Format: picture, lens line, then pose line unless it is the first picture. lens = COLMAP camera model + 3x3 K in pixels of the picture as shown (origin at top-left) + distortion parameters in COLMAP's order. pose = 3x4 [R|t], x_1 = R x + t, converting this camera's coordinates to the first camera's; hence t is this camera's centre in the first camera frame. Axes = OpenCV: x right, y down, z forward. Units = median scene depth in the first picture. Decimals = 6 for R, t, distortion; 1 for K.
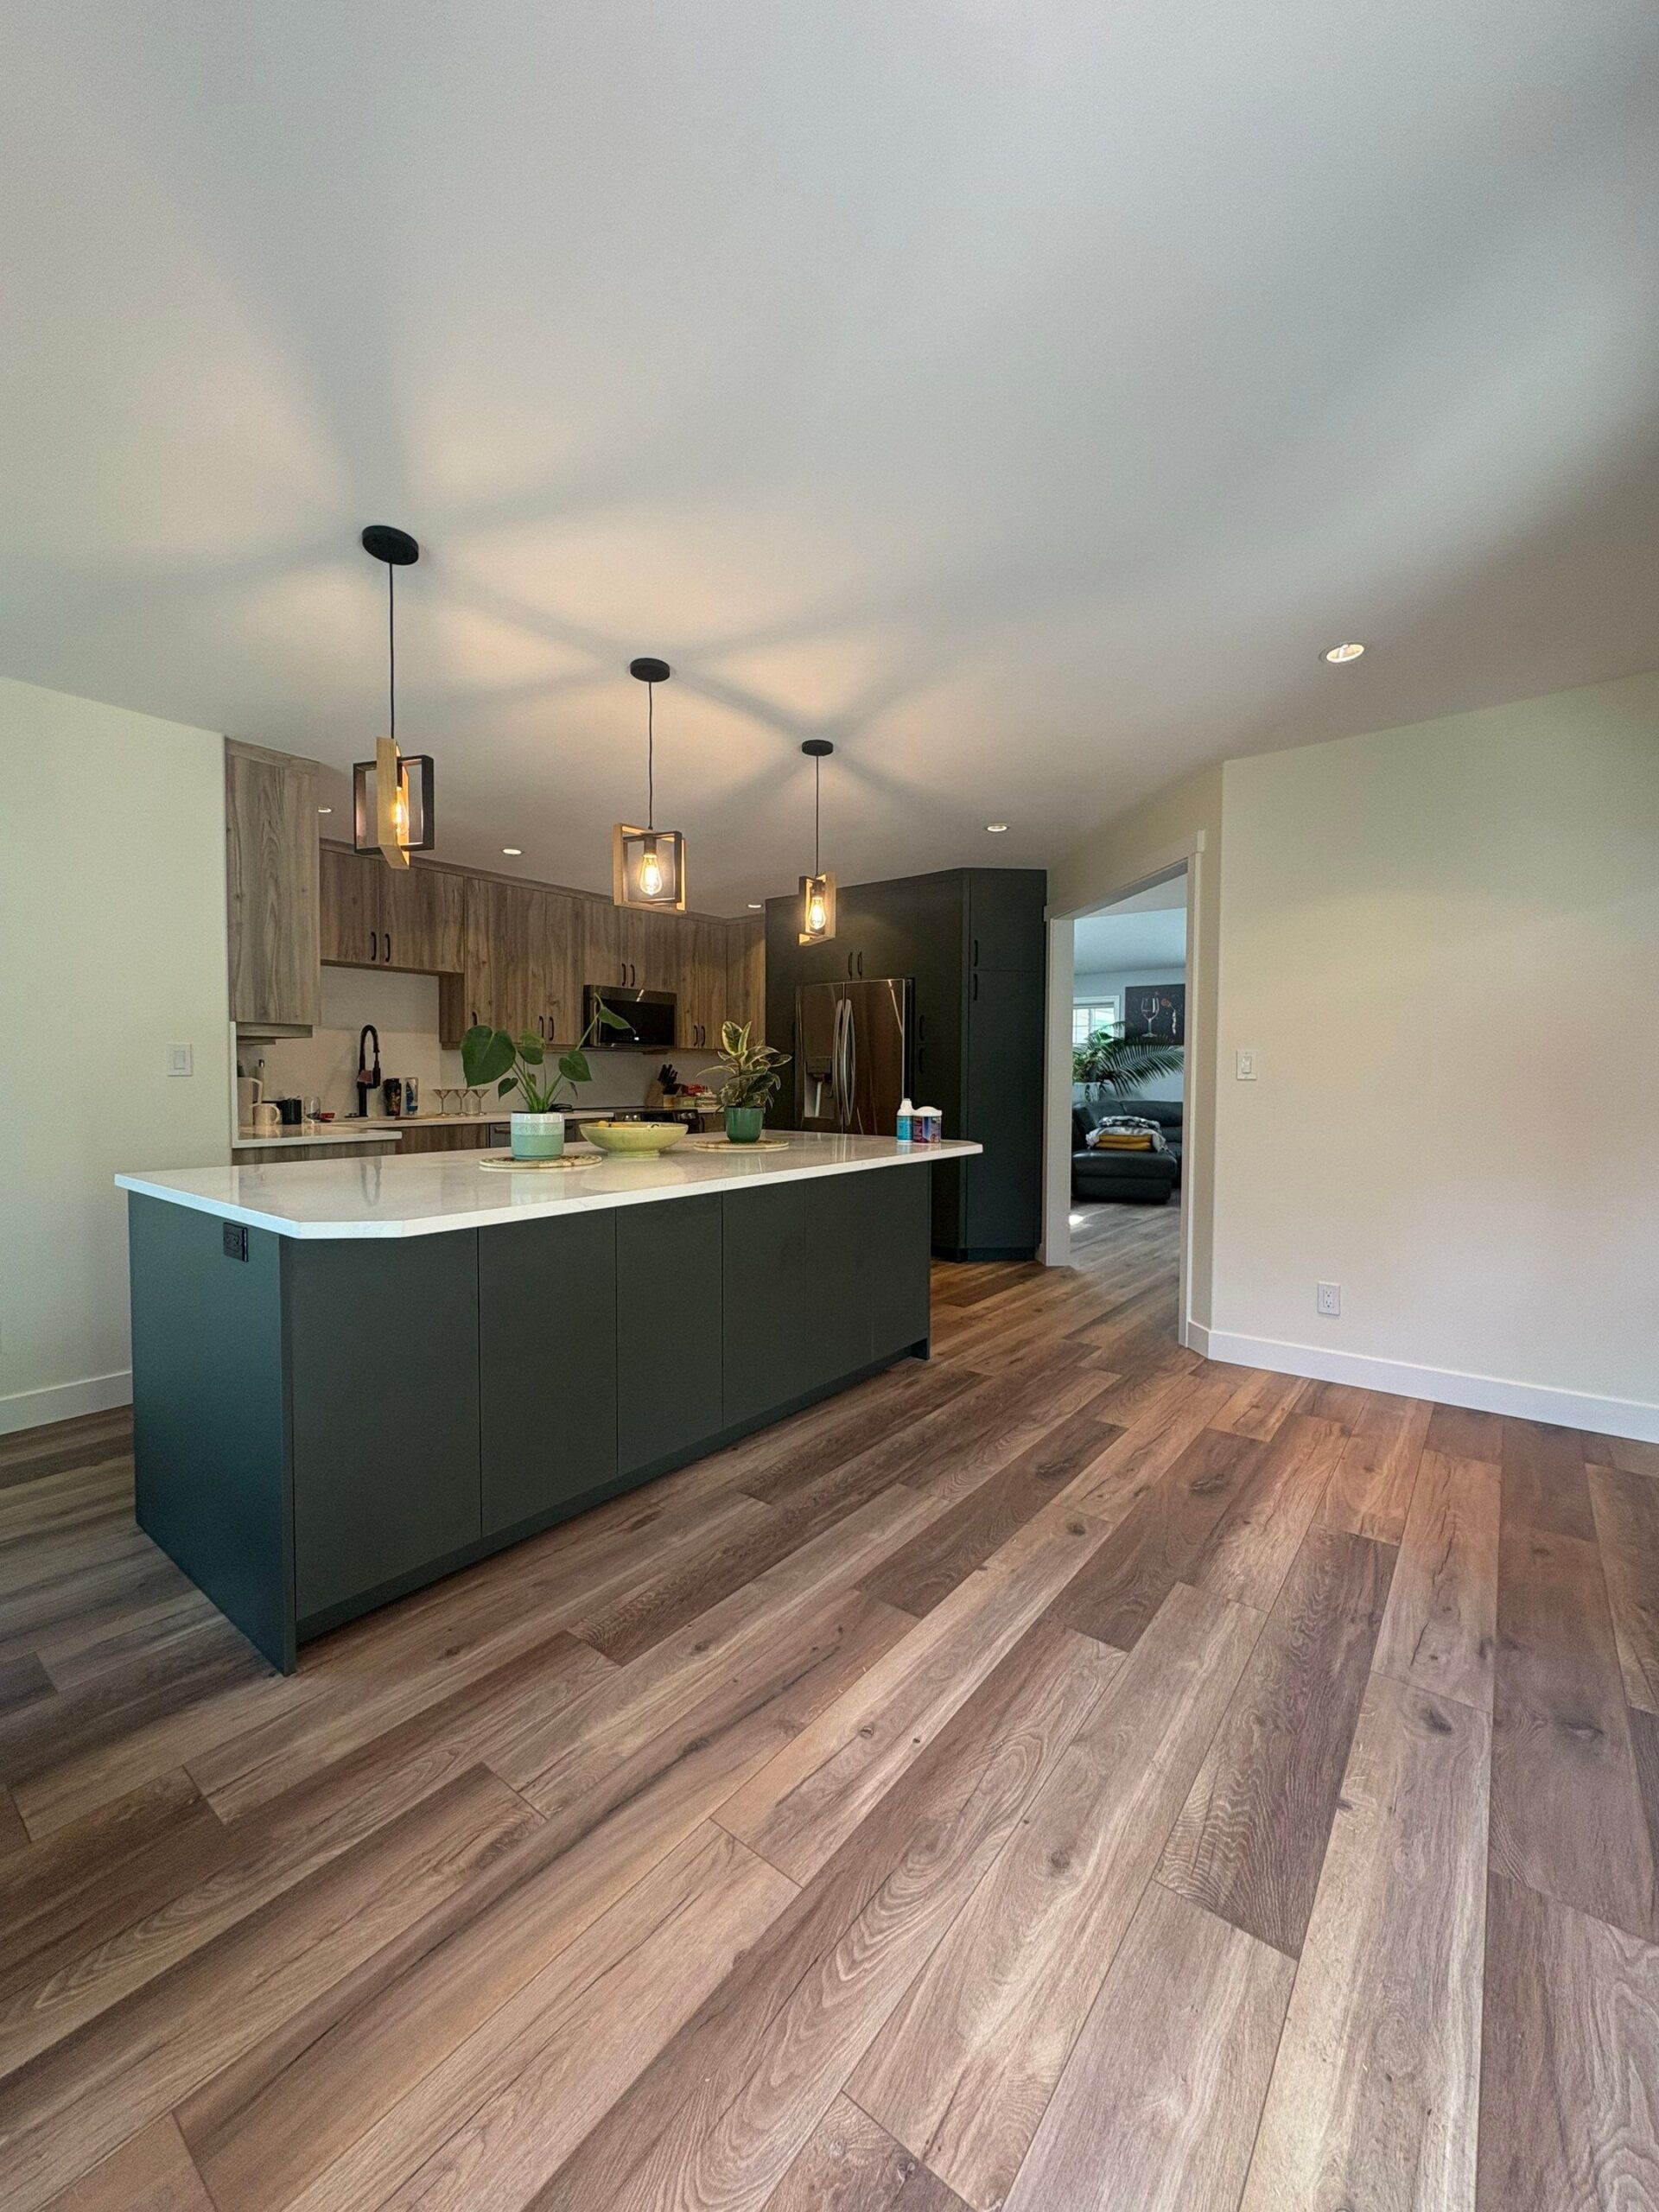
lens RADIAL K [[877.9, 0, 829.0], [0, 877.9, 1102.5], [0, 0, 1]] dist [-0.000279, 0.000131]
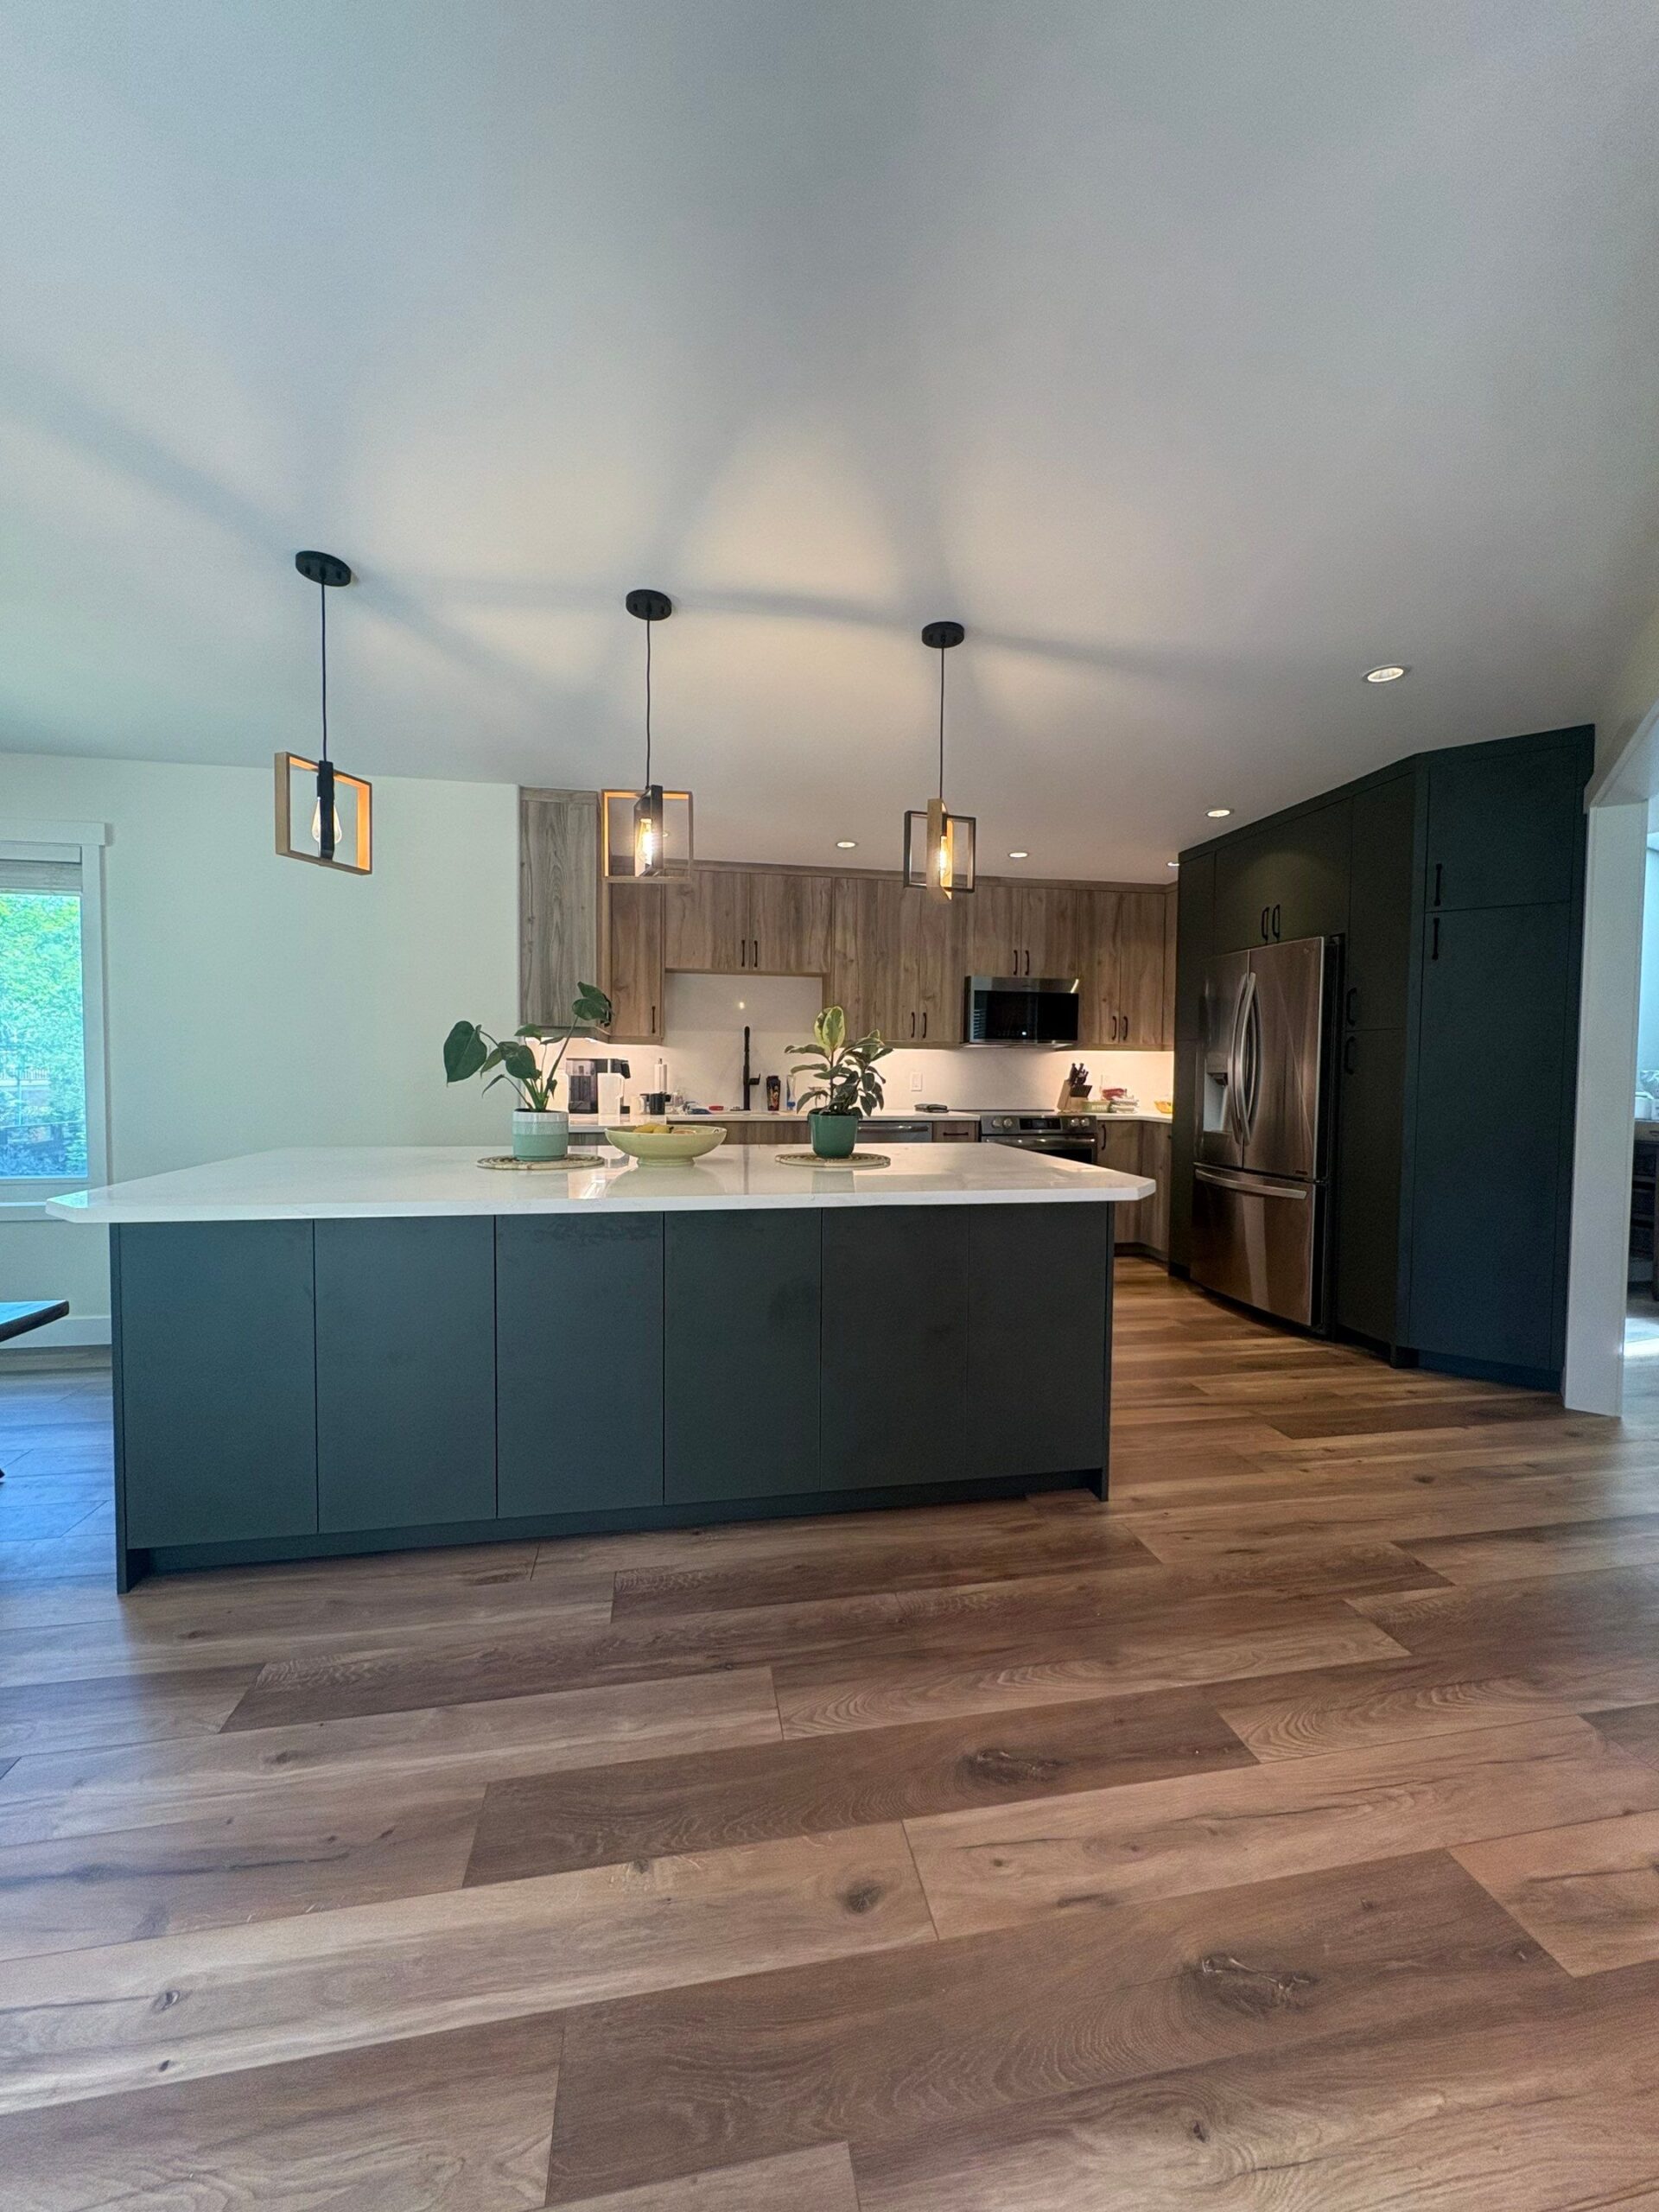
lens RADIAL K [[877.9, 0, 830.1], [0, 877.9, 1103.1], [0, 0, 1]] dist [-0.000279, 0.000131]
pose [[0.749920, 0.029157, -0.660886, 0.512011], [-0.028315, 0.999527, 0.011968, -0.016591], [0.660923, 0.009738, 0.750391, 0.469601]]
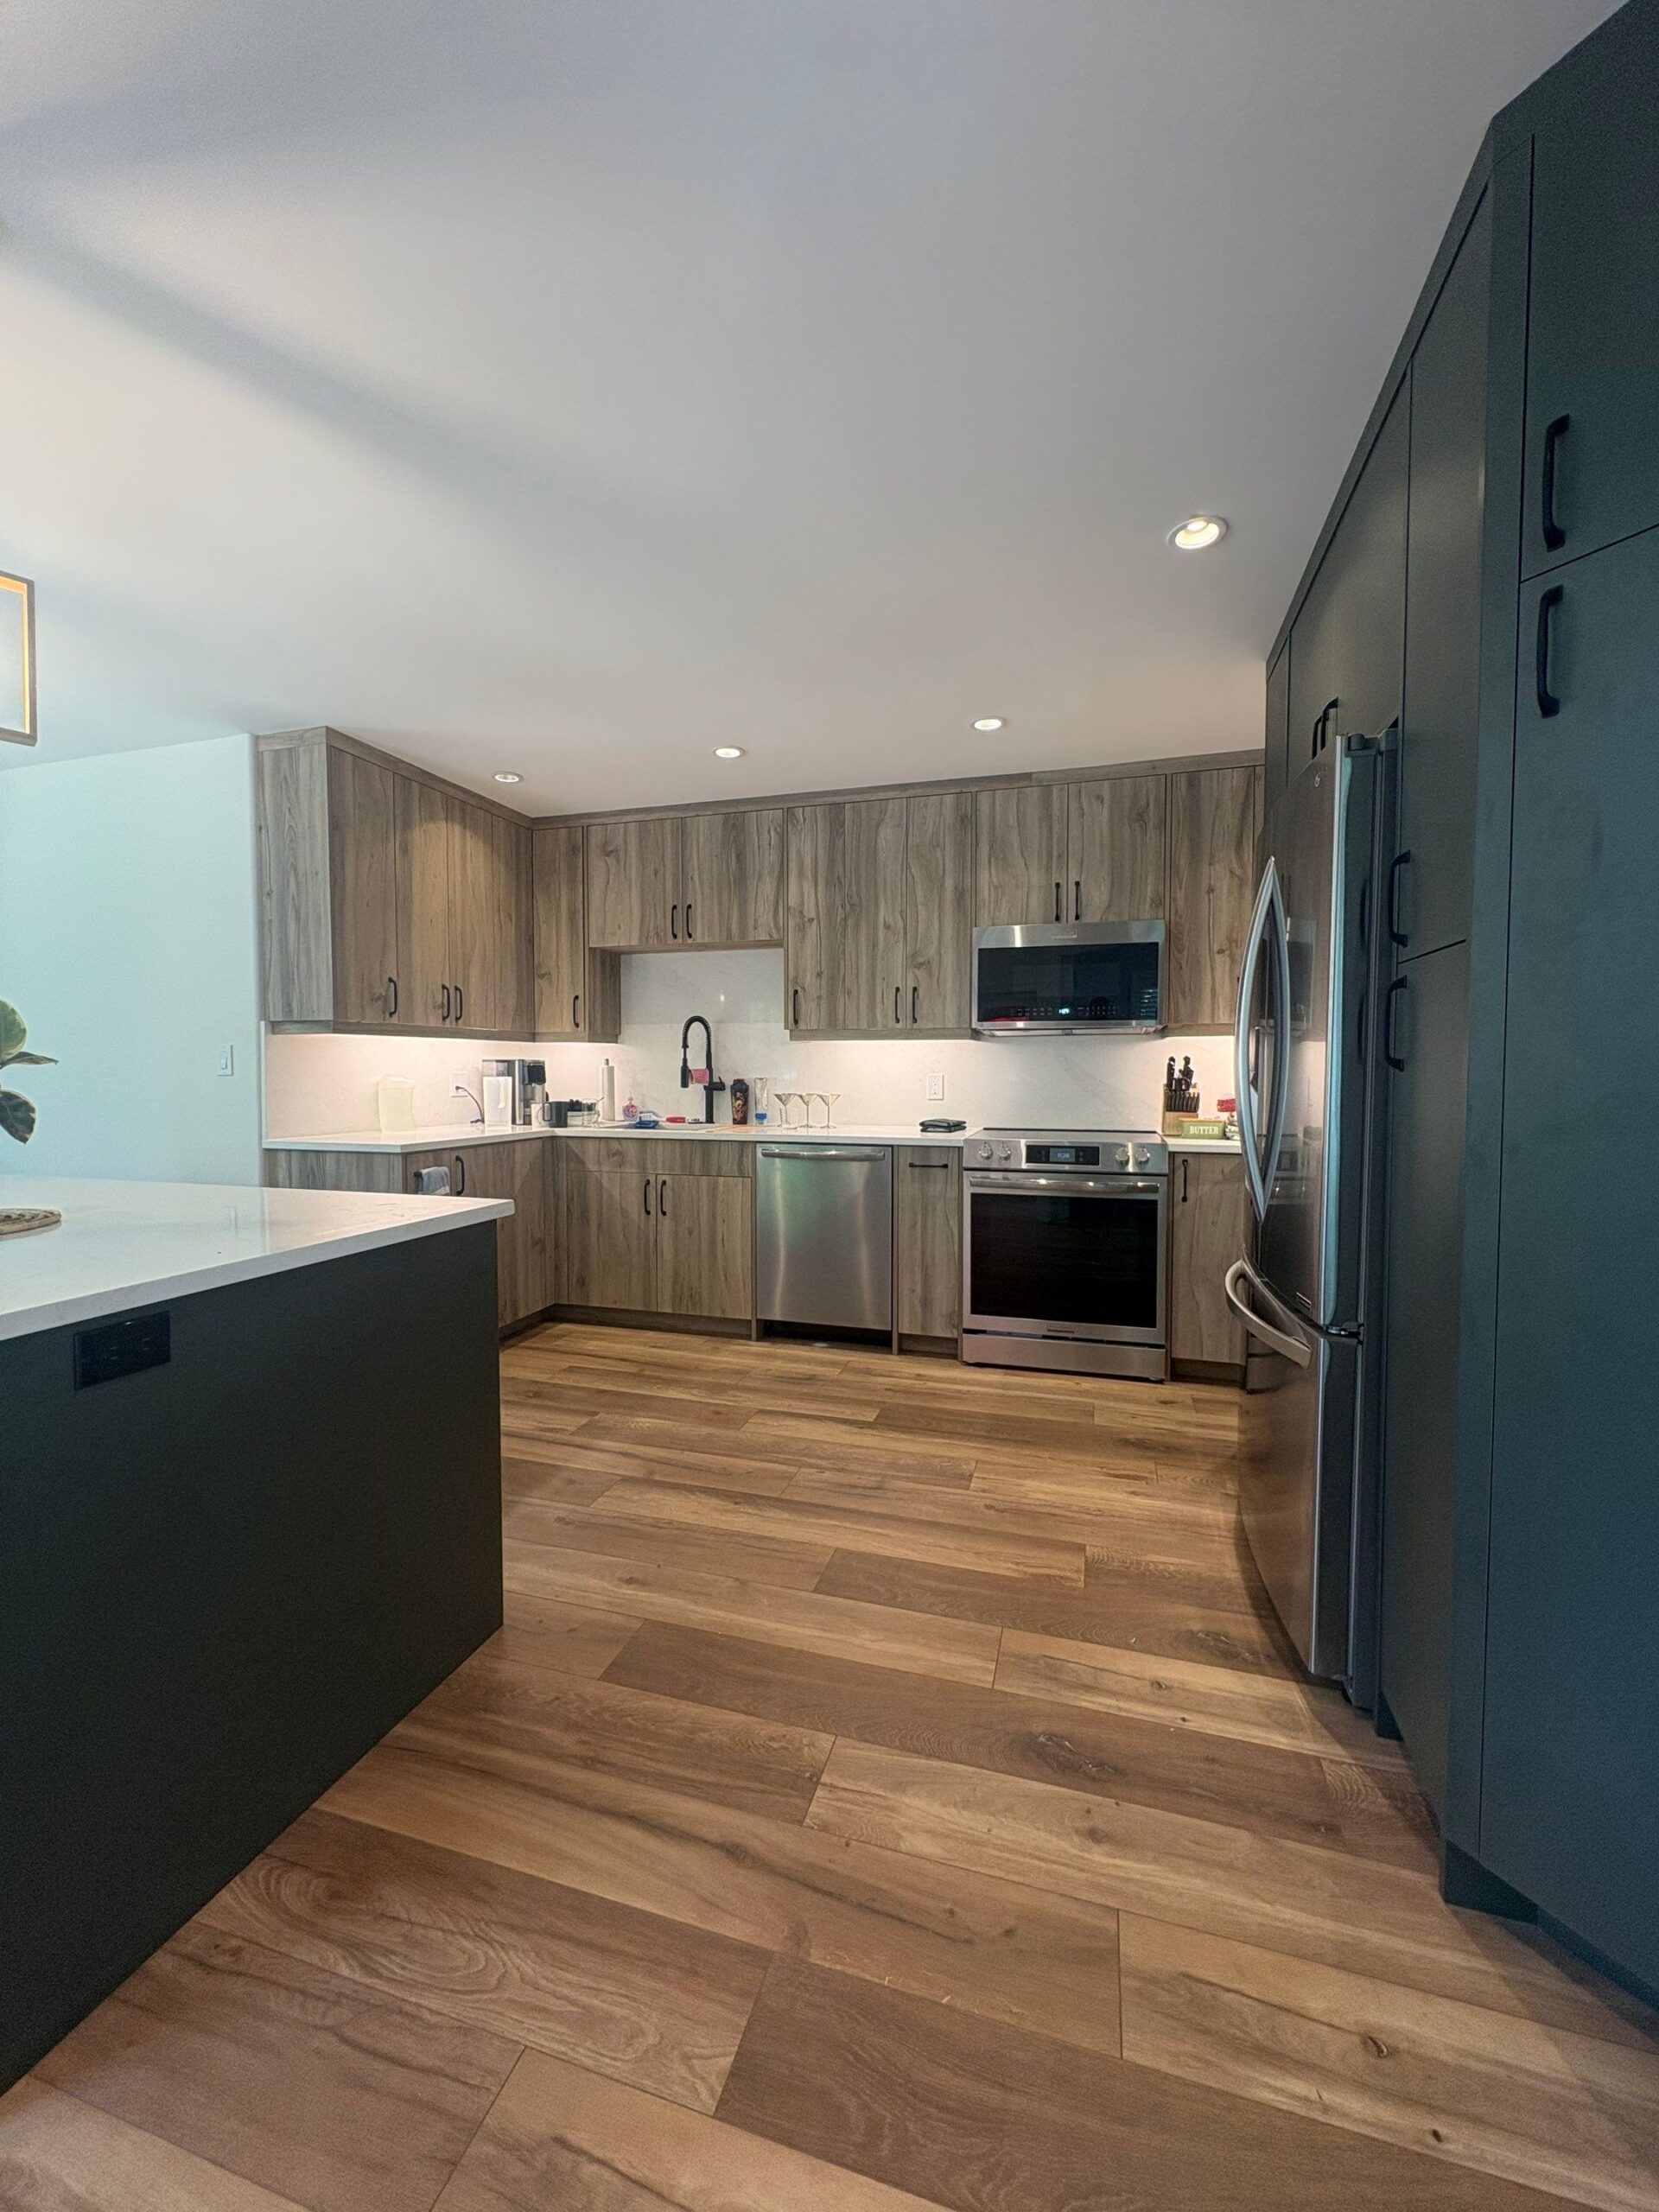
lens RADIAL K [[877.9, 0, 829.6], [0, 877.9, 1103.0], [0, 0, 1]] dist [-0.000279, 0.000131]
pose [[0.361705, 0.032536, -0.931725, 0.589027], [-0.030915, 0.999260, 0.022893, -0.050937], [0.931780, 0.020524, 0.362443, 1.514288]]
